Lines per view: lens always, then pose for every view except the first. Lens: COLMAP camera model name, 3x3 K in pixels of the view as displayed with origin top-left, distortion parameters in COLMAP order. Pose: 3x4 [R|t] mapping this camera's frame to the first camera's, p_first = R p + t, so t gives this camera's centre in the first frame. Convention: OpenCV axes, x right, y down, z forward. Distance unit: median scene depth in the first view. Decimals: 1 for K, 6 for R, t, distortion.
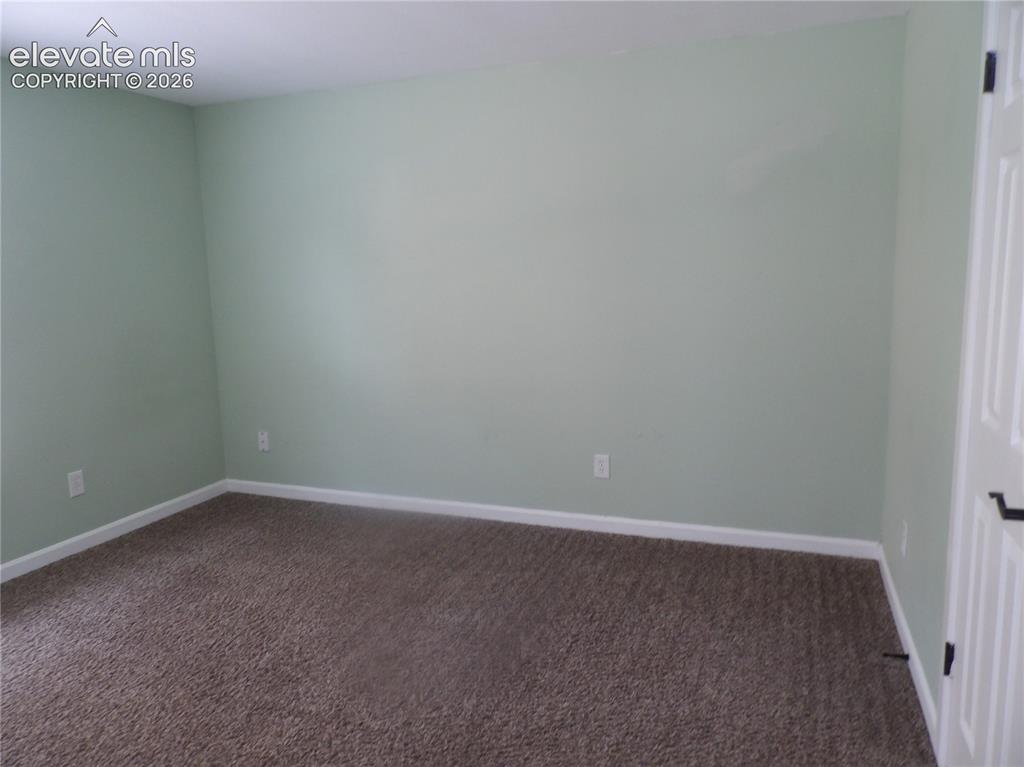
lens RADIAL K [[731.5, 0, 507.5], [0, 731.5, 384.6], [0, 0, 1]] dist [-0.040410, 0.047474]
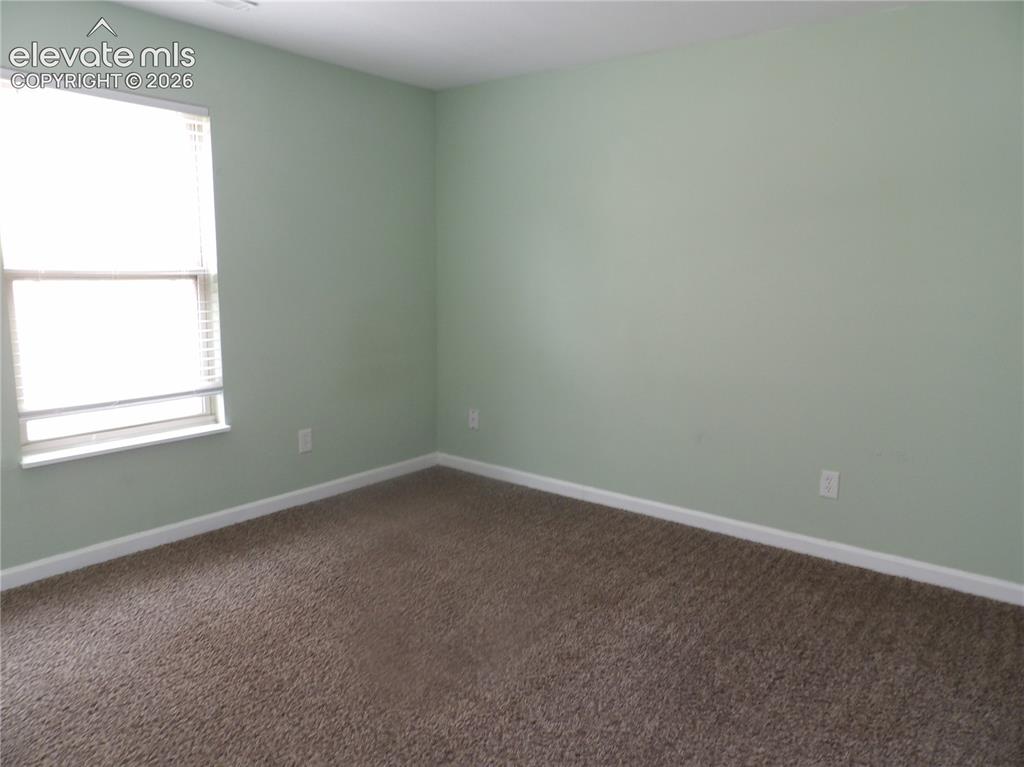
lens RADIAL K [[731.5, 0, 507.5], [0, 731.5, 384.6], [0, 0, 1]] dist [-0.040410, 0.047474]
pose [[0.953208, 0.084238, -0.290340, 0.004131], [-0.081359, 0.996442, 0.021998, 0.005138], [0.291160, 0.002653, 0.956671, 0.058825]]
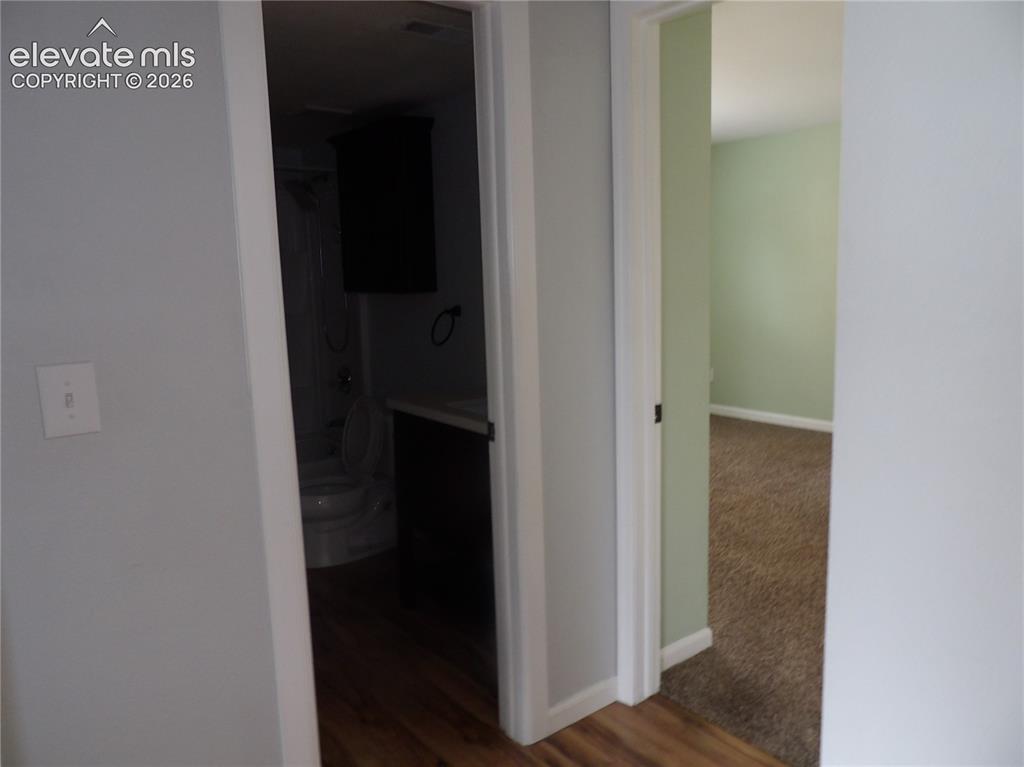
lens RADIAL K [[731.5, 0, 507.5], [0, 731.5, 384.6], [0, 0, 1]] dist [-0.040410, 0.047474]
pose [[0.854889, 0.074560, -0.513426, 0.118417], [-0.066039, 0.997208, 0.034856, 0.117886], [0.514591, 0.004108, 0.857426, -0.759542]]
